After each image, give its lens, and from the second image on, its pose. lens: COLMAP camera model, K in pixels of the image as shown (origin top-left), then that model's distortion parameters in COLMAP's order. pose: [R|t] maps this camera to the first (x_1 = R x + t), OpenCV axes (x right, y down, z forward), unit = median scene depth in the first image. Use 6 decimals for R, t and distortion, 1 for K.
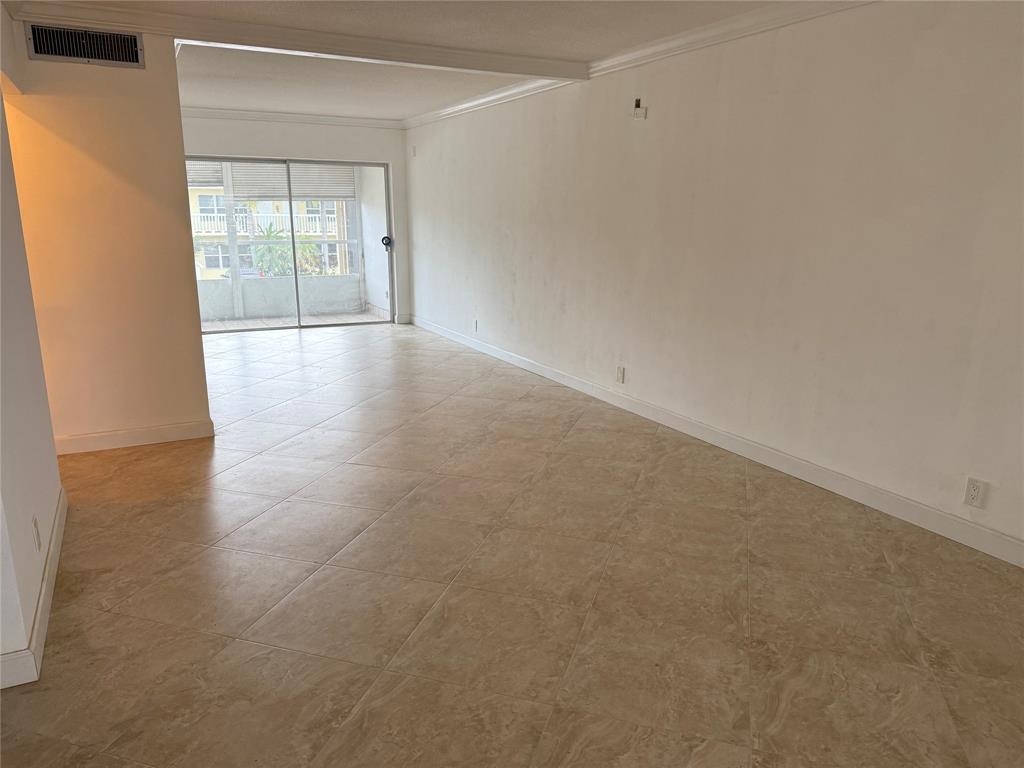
lens RADIAL K [[730.9, 0, 473.2], [0, 730.9, 386.3], [0, 0, 1]] dist [0.059470, -0.078707]
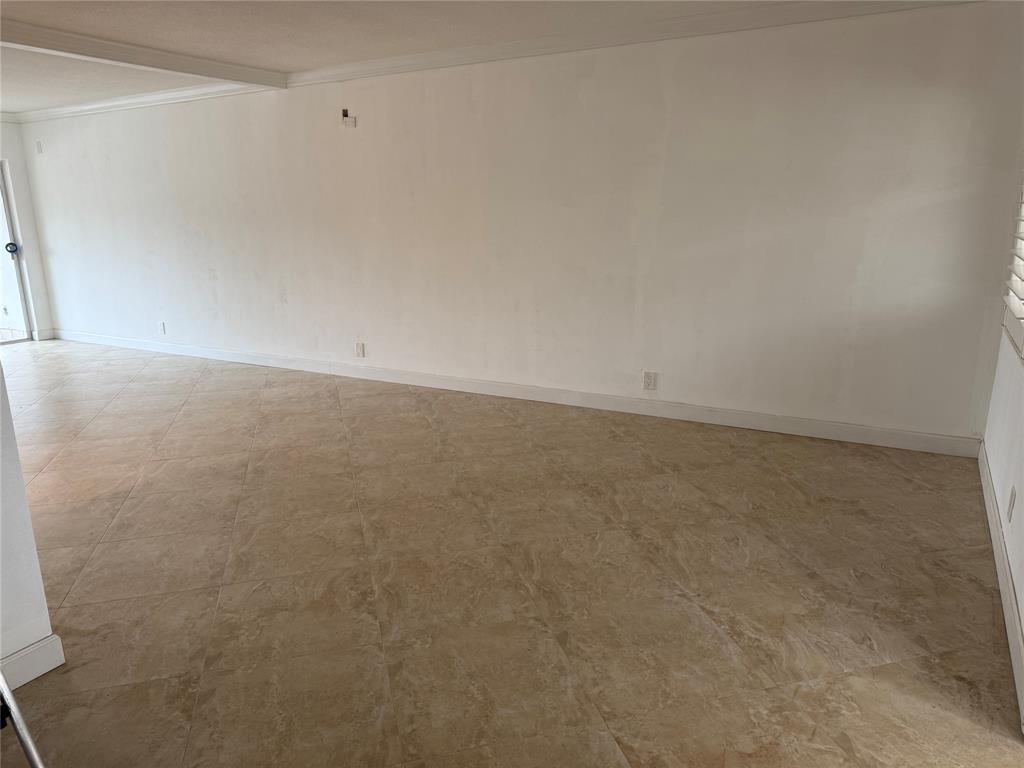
lens RADIAL K [[730.9, 0, 505.1], [0, 730.9, 382.8], [0, 0, 1]] dist [0.059470, -0.078707]
pose [[0.835937, -0.145050, 0.529311, -0.329102], [0.146803, 0.988396, 0.039010, 0.034571], [-0.528827, 0.045094, 0.847531, -0.129970]]
